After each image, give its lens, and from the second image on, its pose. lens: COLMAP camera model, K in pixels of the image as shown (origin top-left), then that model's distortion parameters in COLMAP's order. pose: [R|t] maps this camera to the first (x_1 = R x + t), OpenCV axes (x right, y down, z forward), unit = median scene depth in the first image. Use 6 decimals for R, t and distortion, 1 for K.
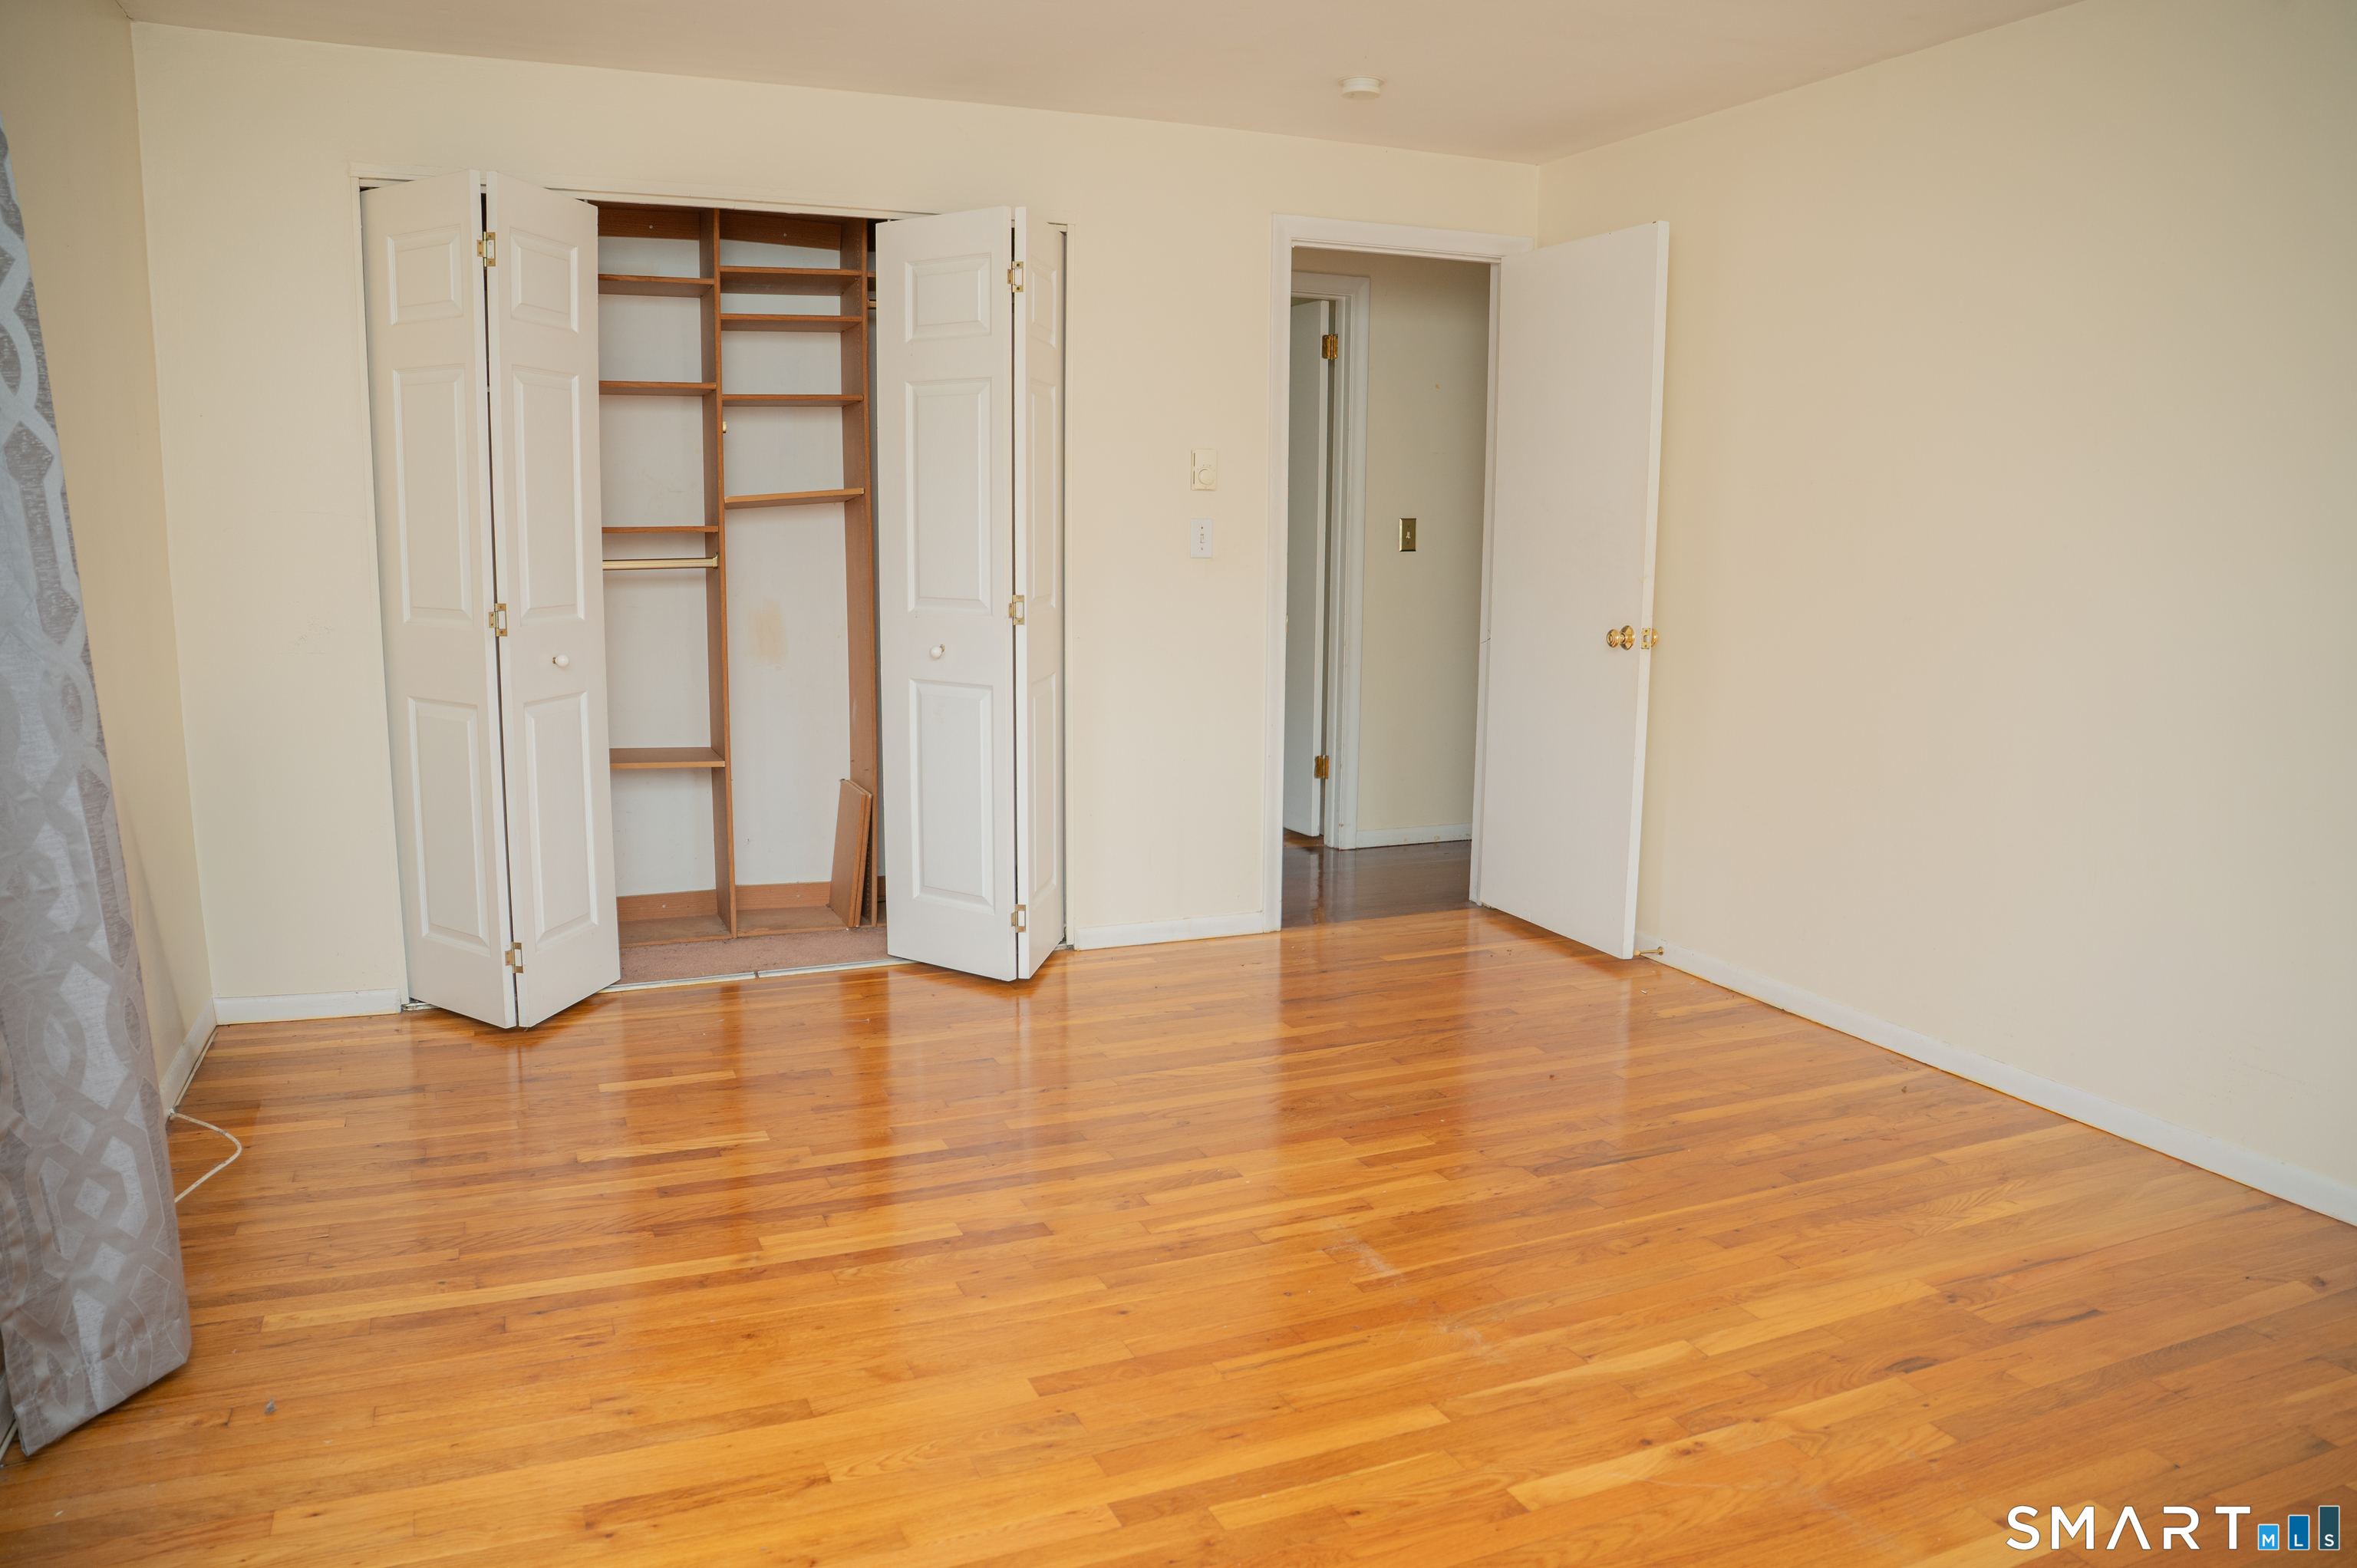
lens RADIAL K [[1759.1, 0, 1183.1], [0, 1759.1, 786.4], [0, 0, 1]] dist [-0.085283, 0.001027]
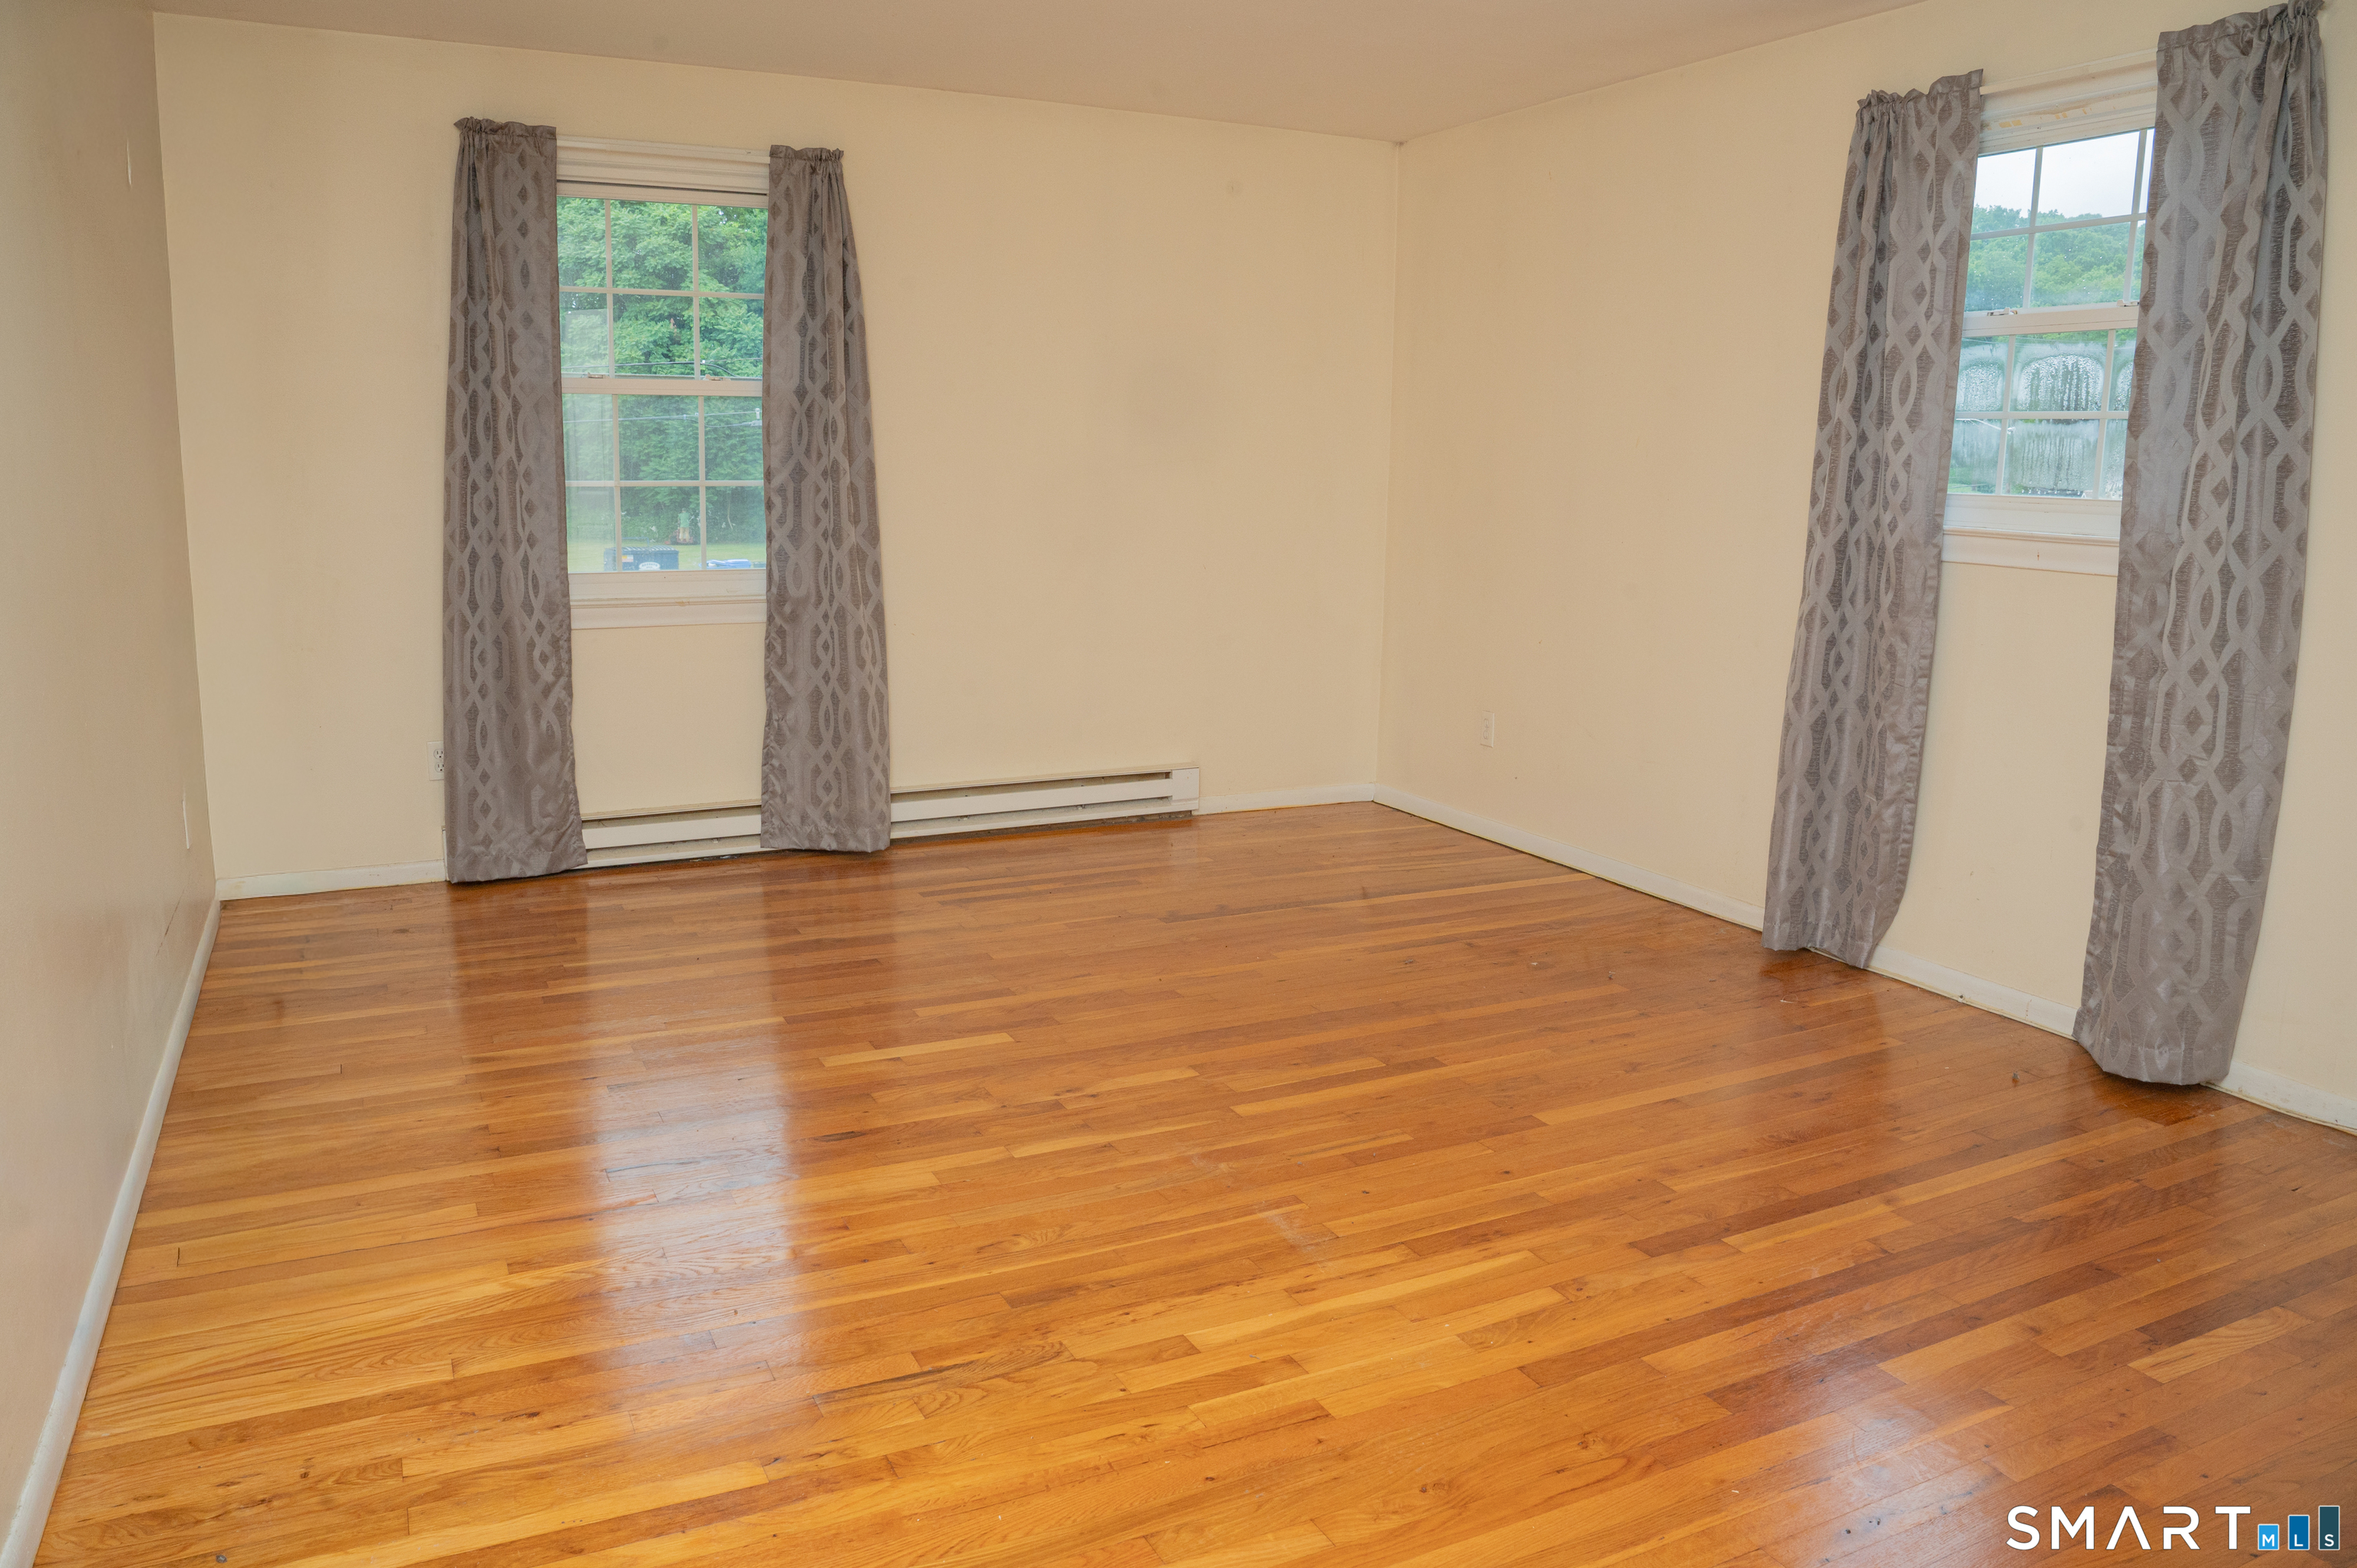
lens RADIAL K [[1759.1, 0, 1183.1], [0, 1759.1, 786.4], [0, 0, 1]] dist [-0.085283, 0.001027]
pose [[-0.998456, -0.018454, -0.052395, 0.217313], [-0.034911, 0.942120, 0.333454, -0.274540], [0.043209, 0.334769, -0.941309, 1.802796]]
